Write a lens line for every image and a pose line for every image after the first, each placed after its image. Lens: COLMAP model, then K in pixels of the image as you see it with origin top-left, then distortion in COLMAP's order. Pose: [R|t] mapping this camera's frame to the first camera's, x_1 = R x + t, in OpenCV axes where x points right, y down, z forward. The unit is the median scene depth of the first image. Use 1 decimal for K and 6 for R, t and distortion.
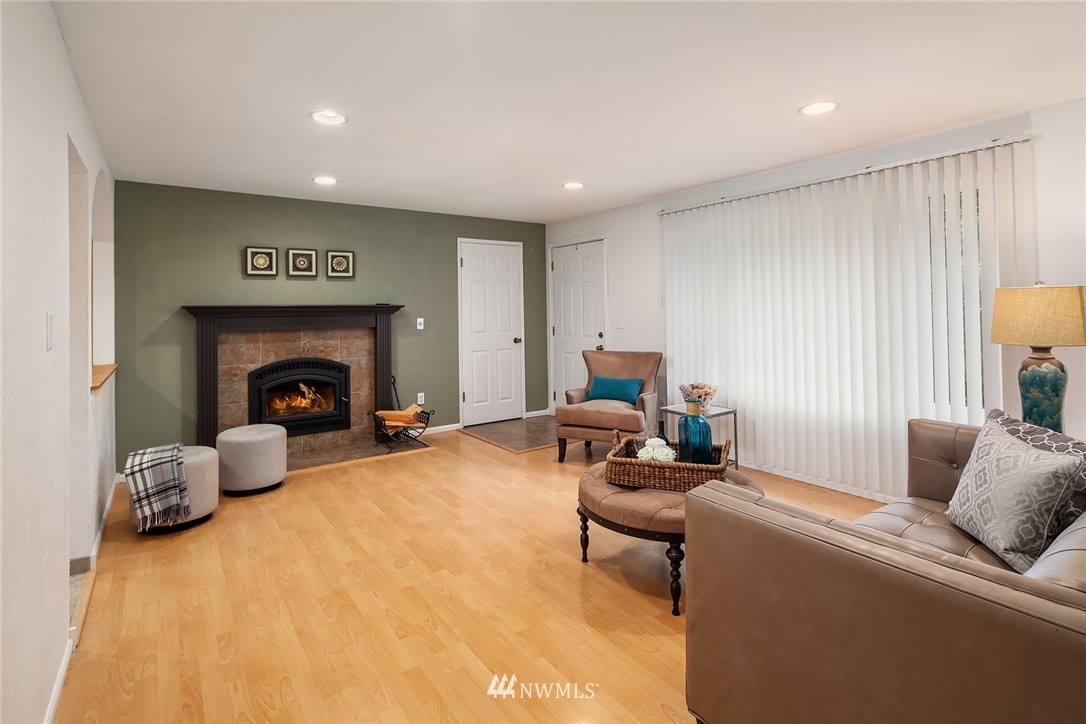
lens RADIAL K [[534.5, 0, 551.8], [0, 534.5, 317.7], [0, 0, 1]] dist [0.004481, -0.004807]
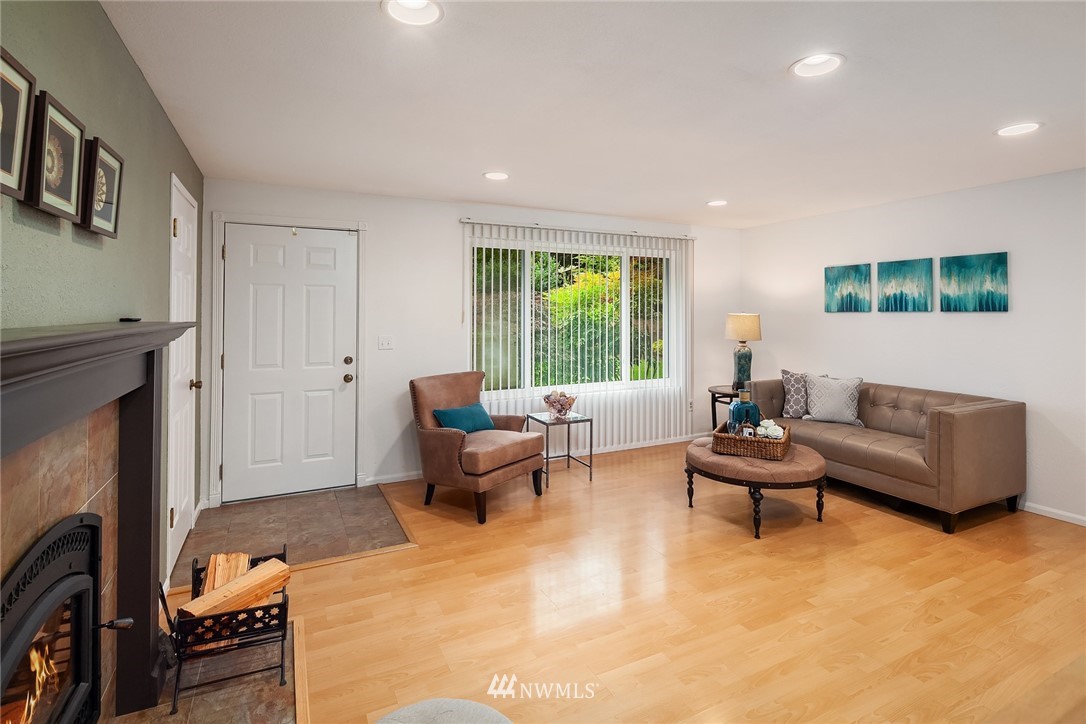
lens RADIAL K [[534.5, 0, 531.8], [0, 534.5, 305.0], [0, 0, 1]] dist [0.004481, -0.004807]
pose [[0.163806, 0.016888, 0.986348, -1.362818], [0.011204, 0.999757, -0.018979, -0.059728], [-0.986429, 0.014159, 0.163577, 1.445898]]
